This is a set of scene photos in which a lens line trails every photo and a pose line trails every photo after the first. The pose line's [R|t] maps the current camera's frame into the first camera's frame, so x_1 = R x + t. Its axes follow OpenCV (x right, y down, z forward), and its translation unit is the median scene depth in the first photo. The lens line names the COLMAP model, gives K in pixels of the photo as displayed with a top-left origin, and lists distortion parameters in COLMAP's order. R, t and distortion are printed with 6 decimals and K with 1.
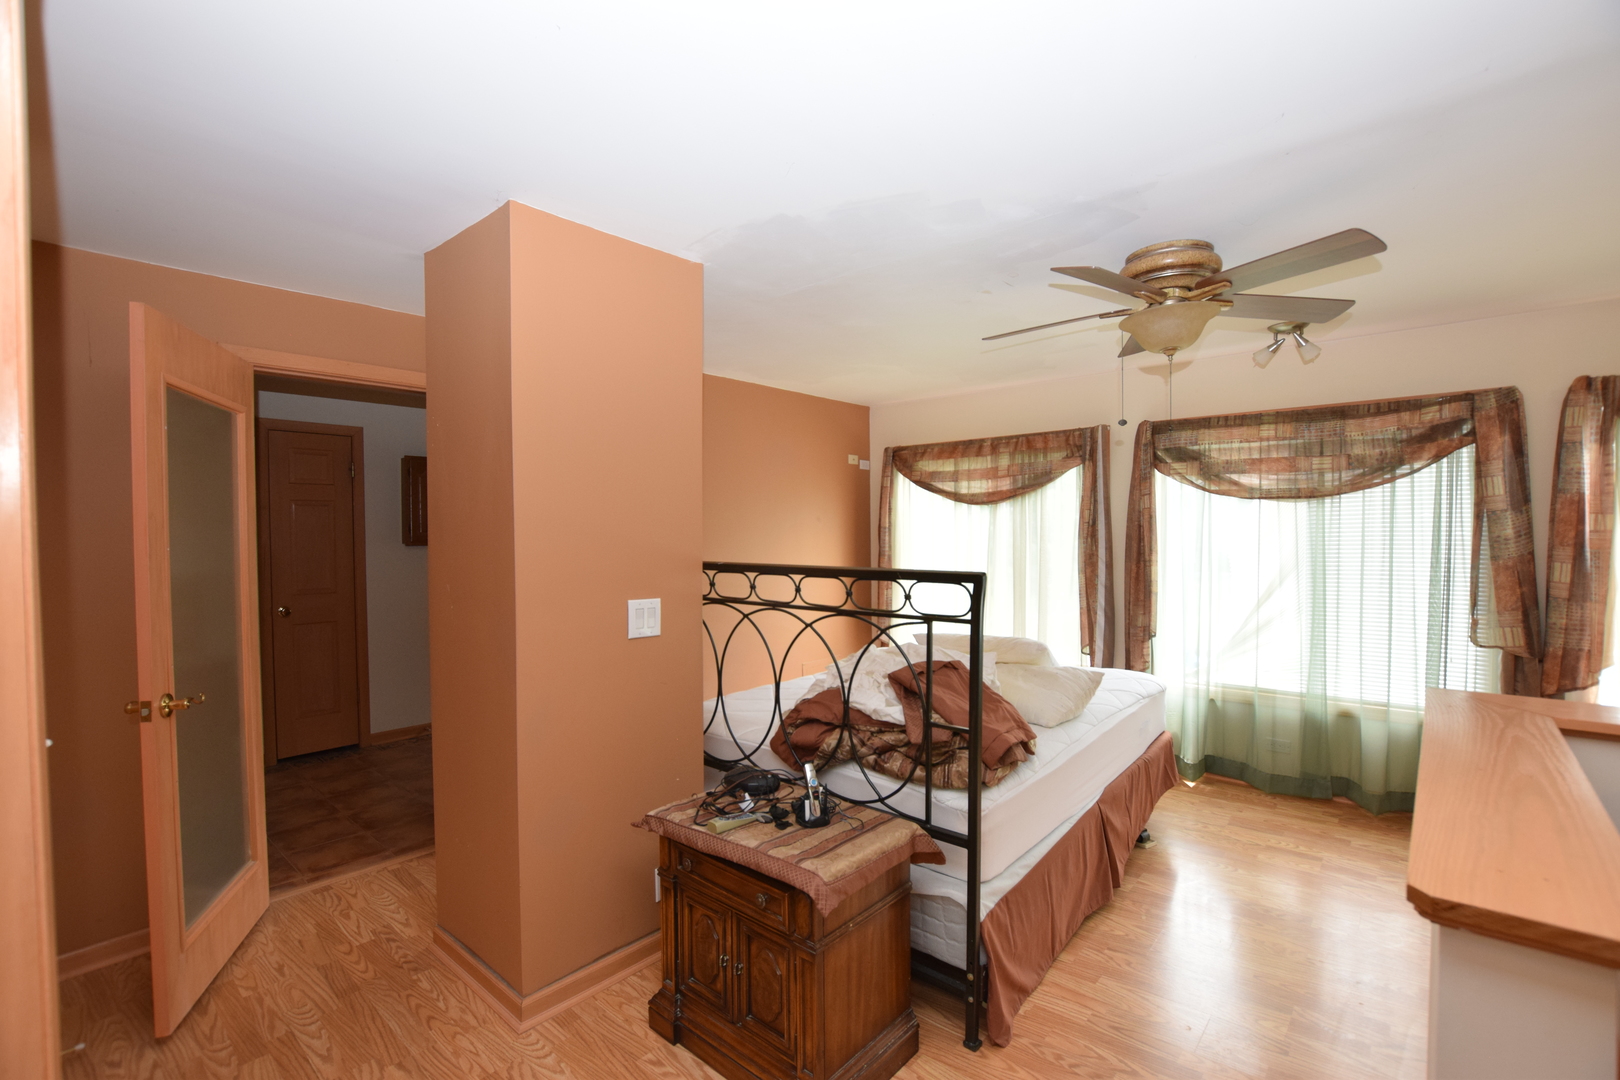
lens RADIAL K [[716.6, 0, 813.1], [0, 716.6, 545.6], [0, 0, 1]] dist [-0.032803, 0.004929]
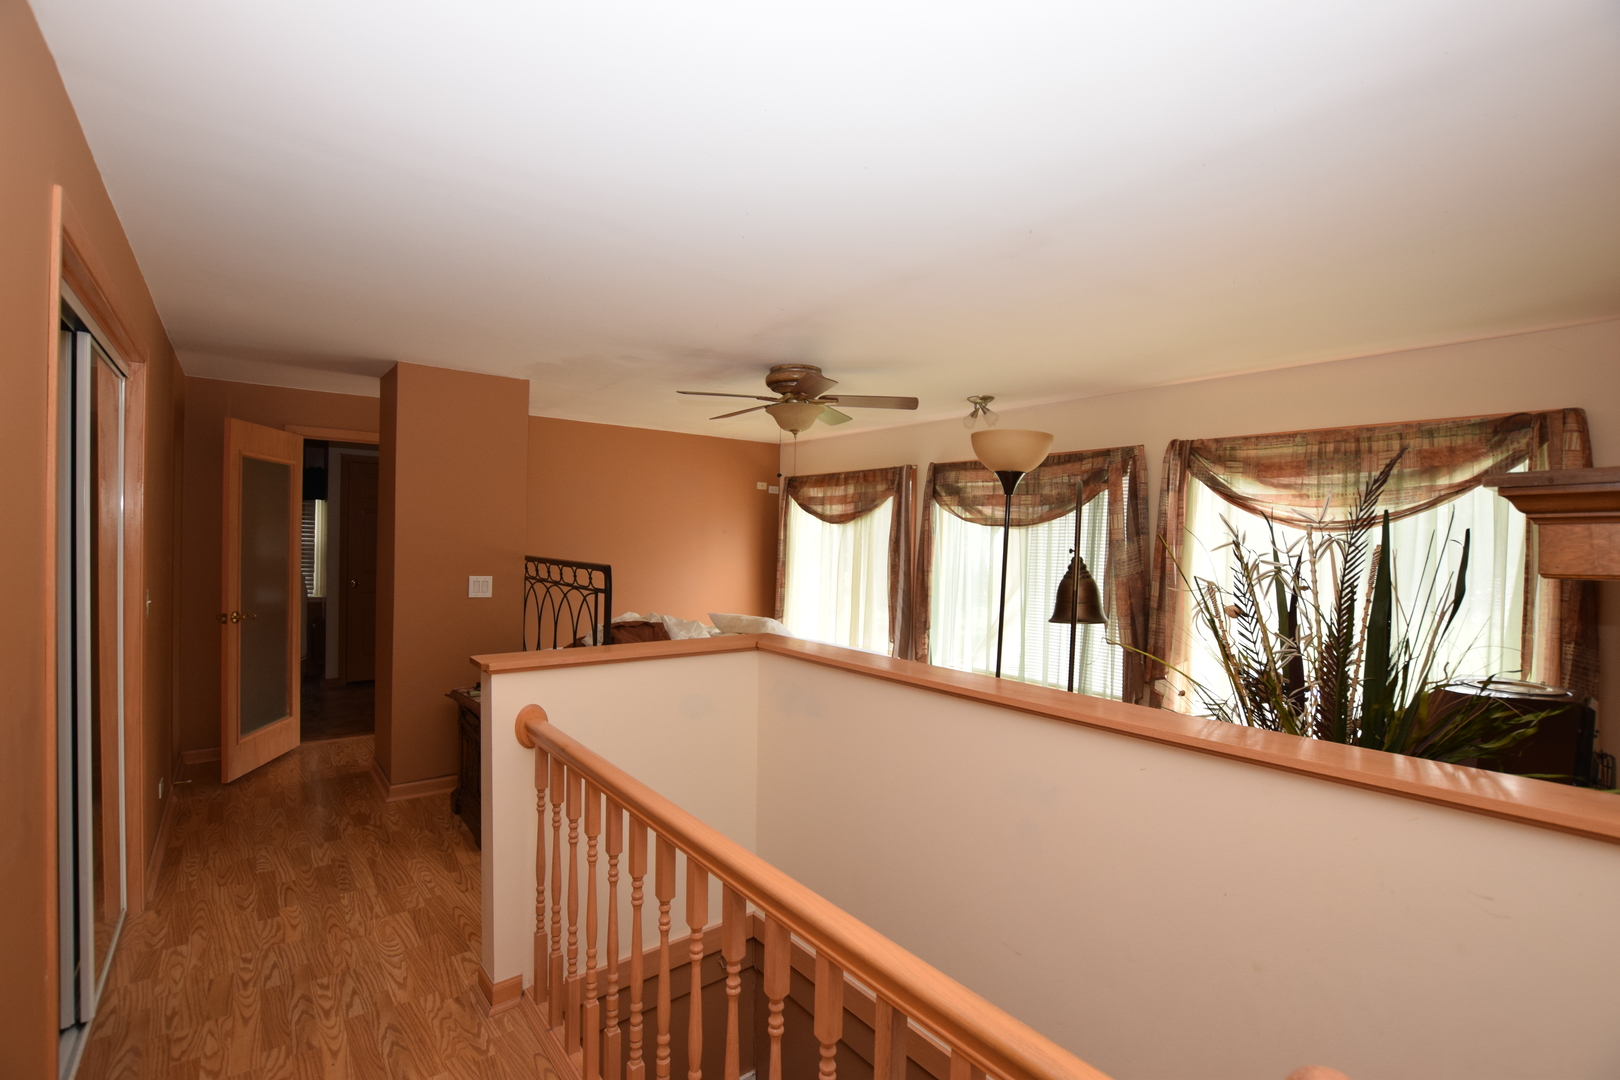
lens RADIAL K [[716.6, 0, 808.3], [0, 716.6, 539.2], [0, 0, 1]] dist [-0.032803, 0.004929]
pose [[0.982814, 0.029839, -0.182172, 0.525724], [-0.033370, 0.999309, -0.016350, -0.008105], [0.181558, 0.022148, 0.983131, -0.345343]]
